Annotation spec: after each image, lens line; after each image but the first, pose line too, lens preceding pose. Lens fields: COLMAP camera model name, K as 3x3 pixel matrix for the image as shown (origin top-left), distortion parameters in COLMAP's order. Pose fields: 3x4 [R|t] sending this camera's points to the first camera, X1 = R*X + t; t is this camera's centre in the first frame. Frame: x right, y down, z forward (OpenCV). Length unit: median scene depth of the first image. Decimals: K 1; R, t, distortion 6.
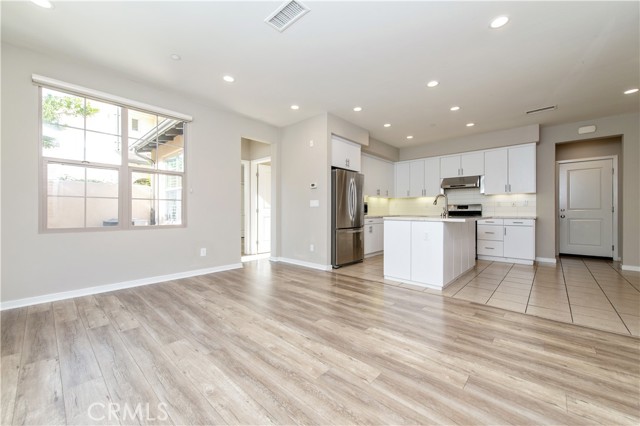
lens RADIAL K [[252.0, 0, 319.9], [0, 252.0, 214.3], [0, 0, 1]] dist [0.011263, -0.001737]
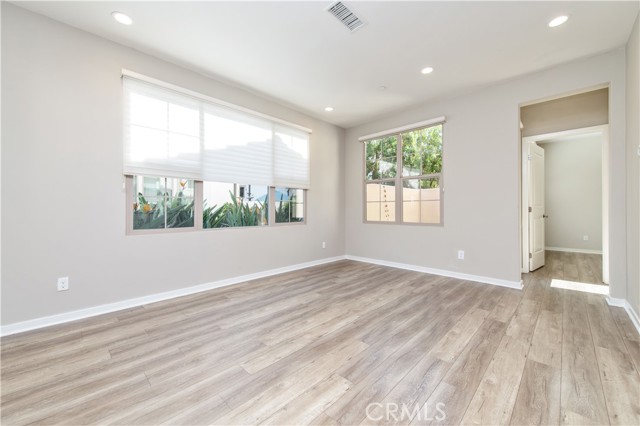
lens RADIAL K [[252.0, 0, 319.4], [0, 252.0, 206.5], [0, 0, 1]] dist [0.011263, -0.001737]
pose [[-0.034350, -0.015143, -0.999295, 0.782382], [-0.009929, 0.999841, -0.014810, -0.012224], [0.999361, 0.009413, -0.034495, 0.822759]]
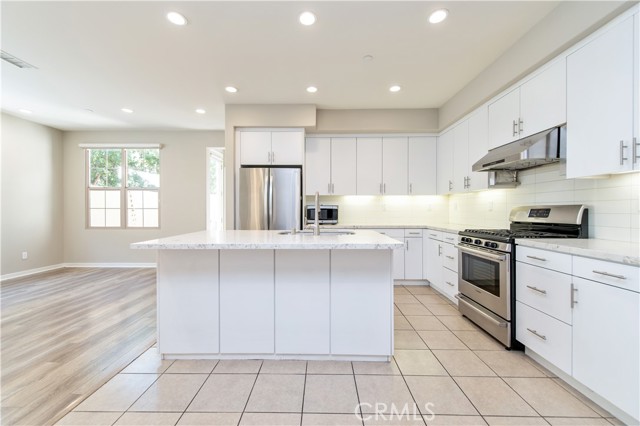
lens RADIAL K [[252.0, 0, 316.6], [0, 252.0, 209.7], [0, 0, 1]] dist [0.011263, -0.001737]
pose [[0.660772, -0.003417, -0.750579, 1.525485], [-0.008181, 0.999897, -0.011753, -0.061033], [0.750542, 0.013907, 0.660676, 1.141903]]
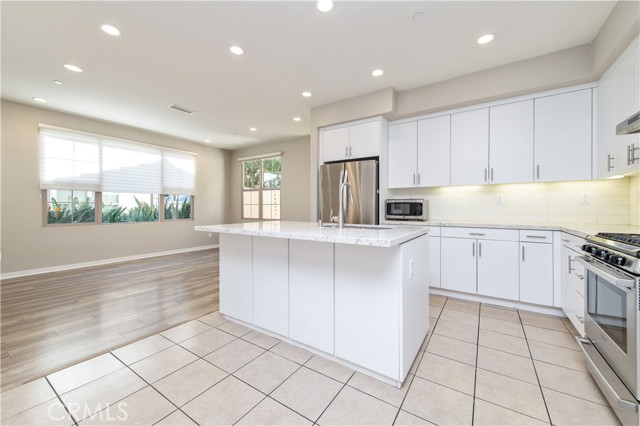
lens RADIAL K [[252.0, 0, 317.6], [0, 252.0, 207.5], [0, 0, 1]] dist [0.011263, -0.001737]
pose [[0.145890, -0.002267, -0.989298, 1.679795], [-0.013014, 0.999906, -0.004210, -0.047089], [0.989215, 0.013489, 0.145847, 1.532815]]
